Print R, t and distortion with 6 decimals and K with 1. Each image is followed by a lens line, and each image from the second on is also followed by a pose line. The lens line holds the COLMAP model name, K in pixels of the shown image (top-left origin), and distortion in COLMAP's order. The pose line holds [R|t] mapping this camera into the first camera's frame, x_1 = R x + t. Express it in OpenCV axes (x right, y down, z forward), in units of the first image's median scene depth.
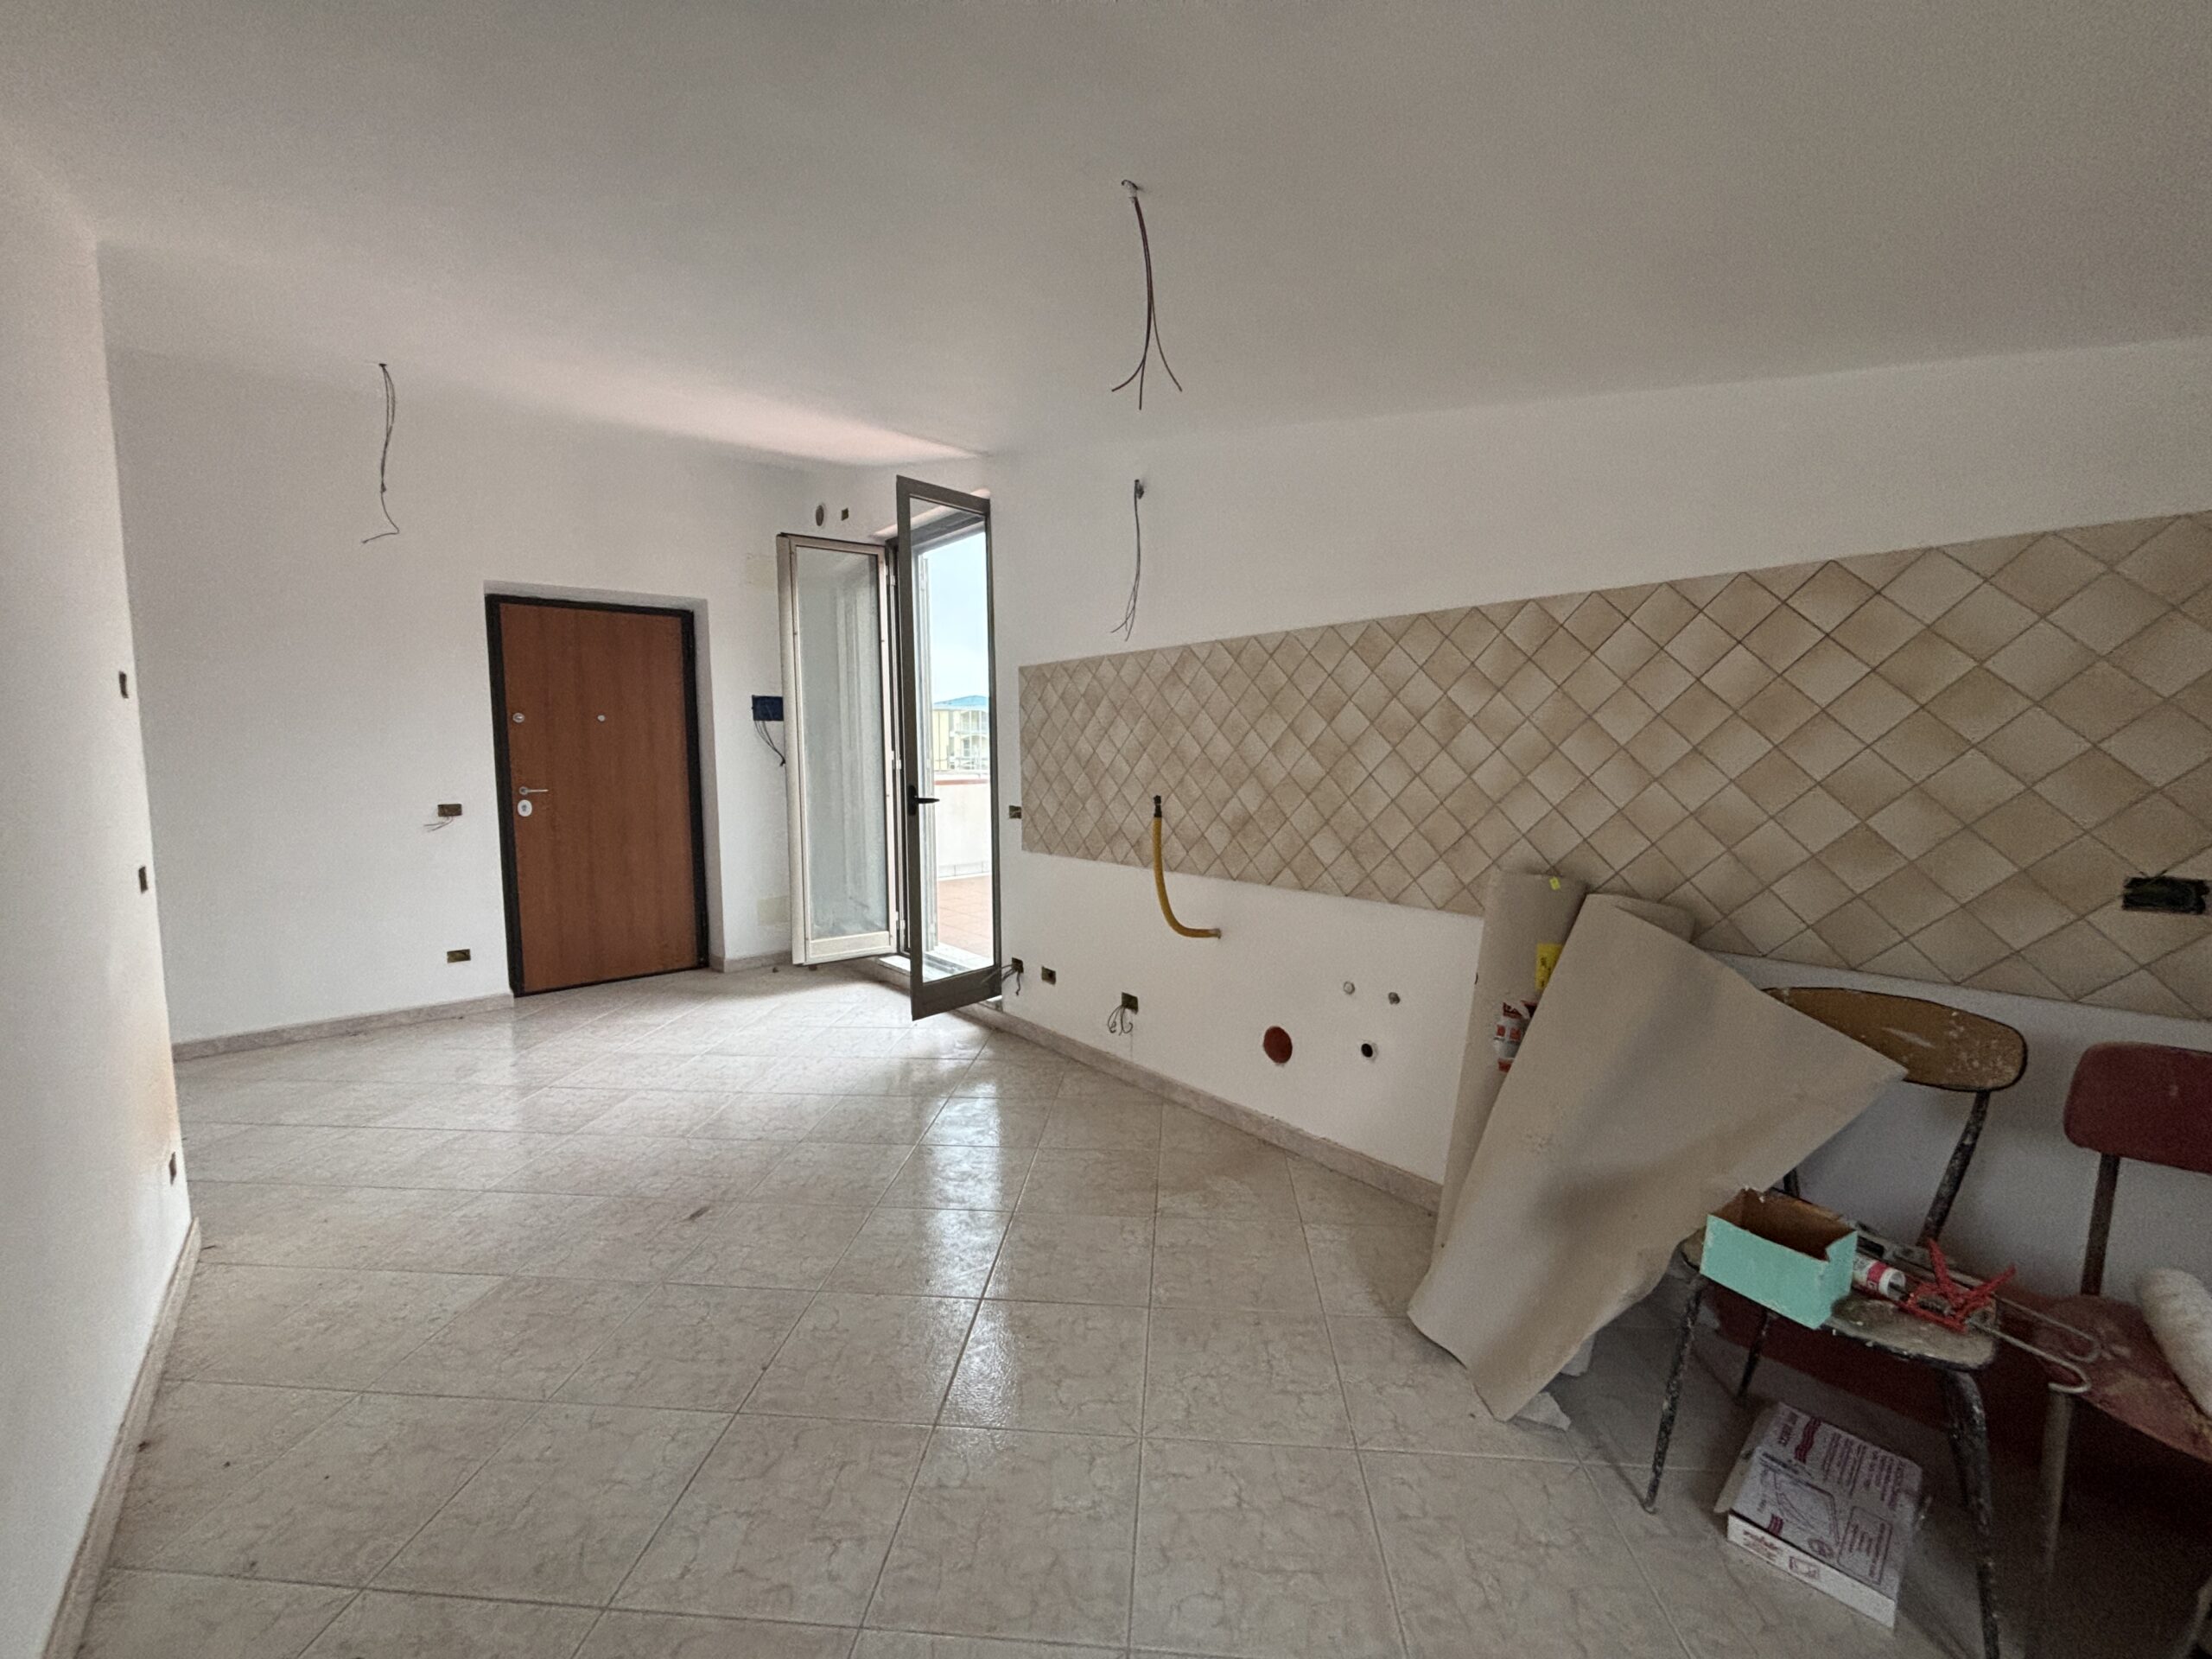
lens RADIAL K [[880.6, 0, 1111.4], [0, 880.6, 818.9], [0, 0, 1]] dist [0.001043, -0.000275]
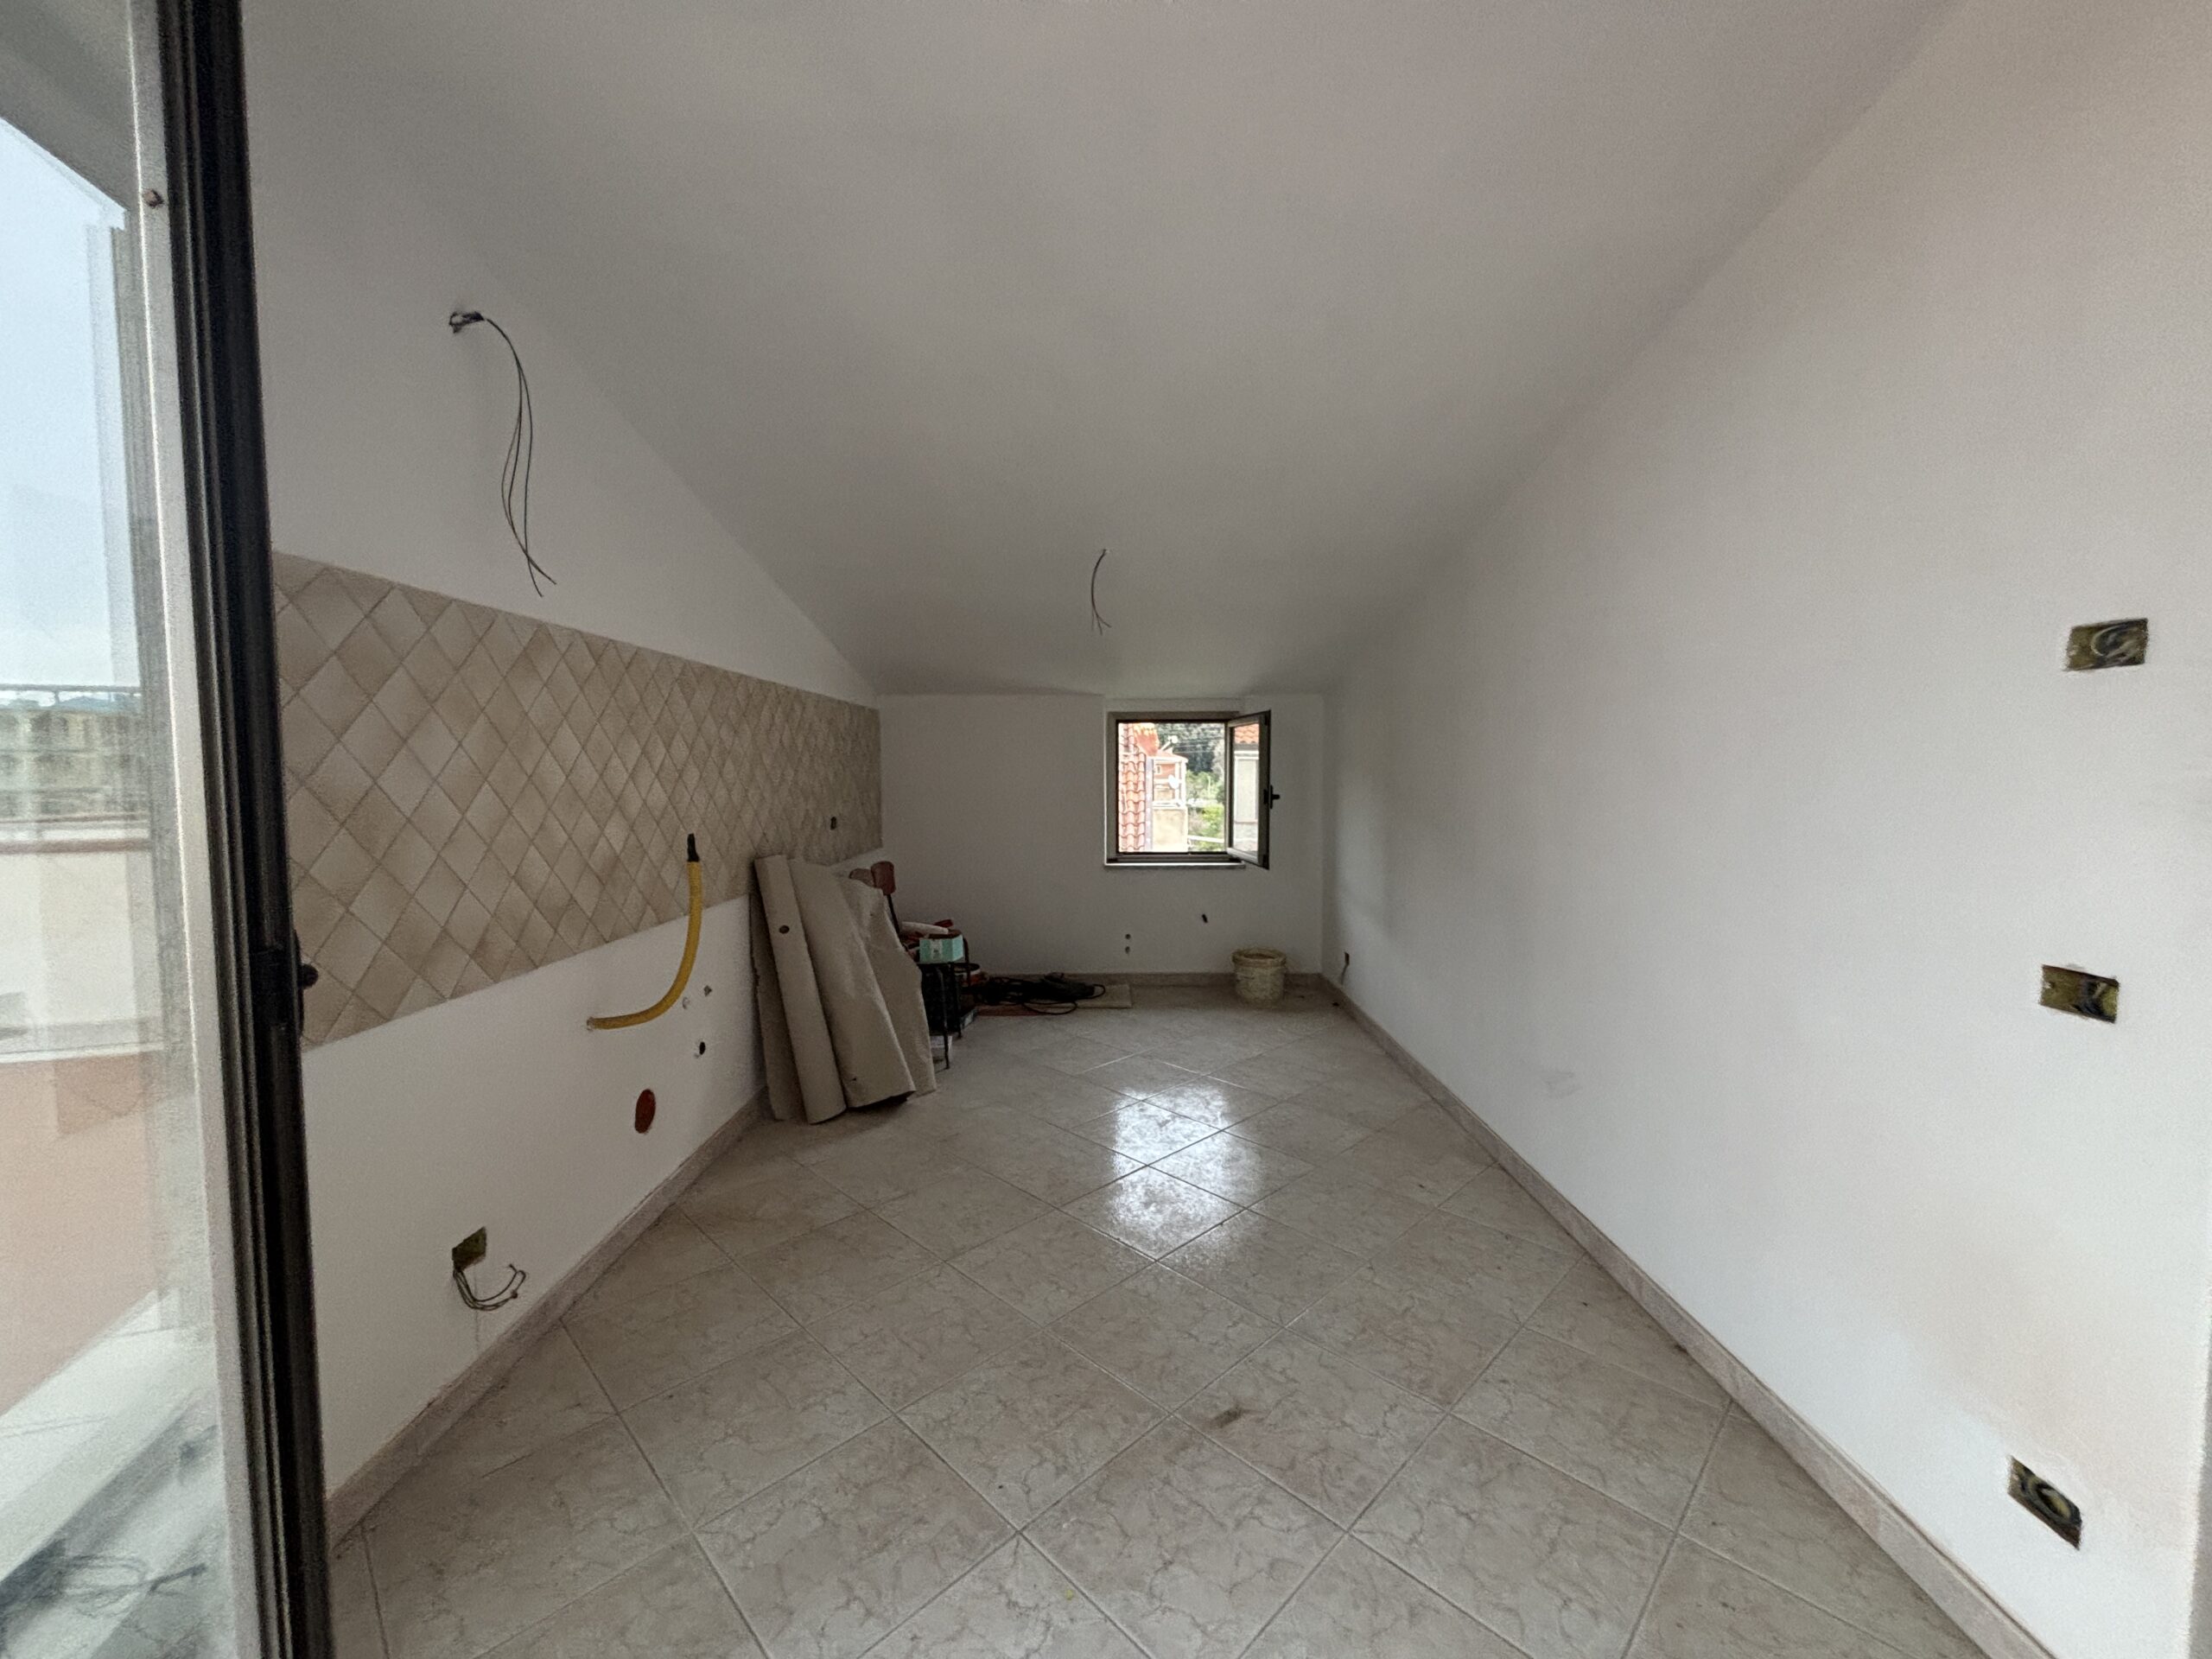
lens RADIAL K [[880.6, 0, 1111.4], [0, 880.6, 818.9], [0, 0, 1]] dist [0.001043, -0.000275]
pose [[-0.756933, -0.027635, 0.652908, -0.718452], [0.061921, 0.991577, 0.113756, -0.102584], [-0.650552, 0.126535, -0.748846, 1.298943]]
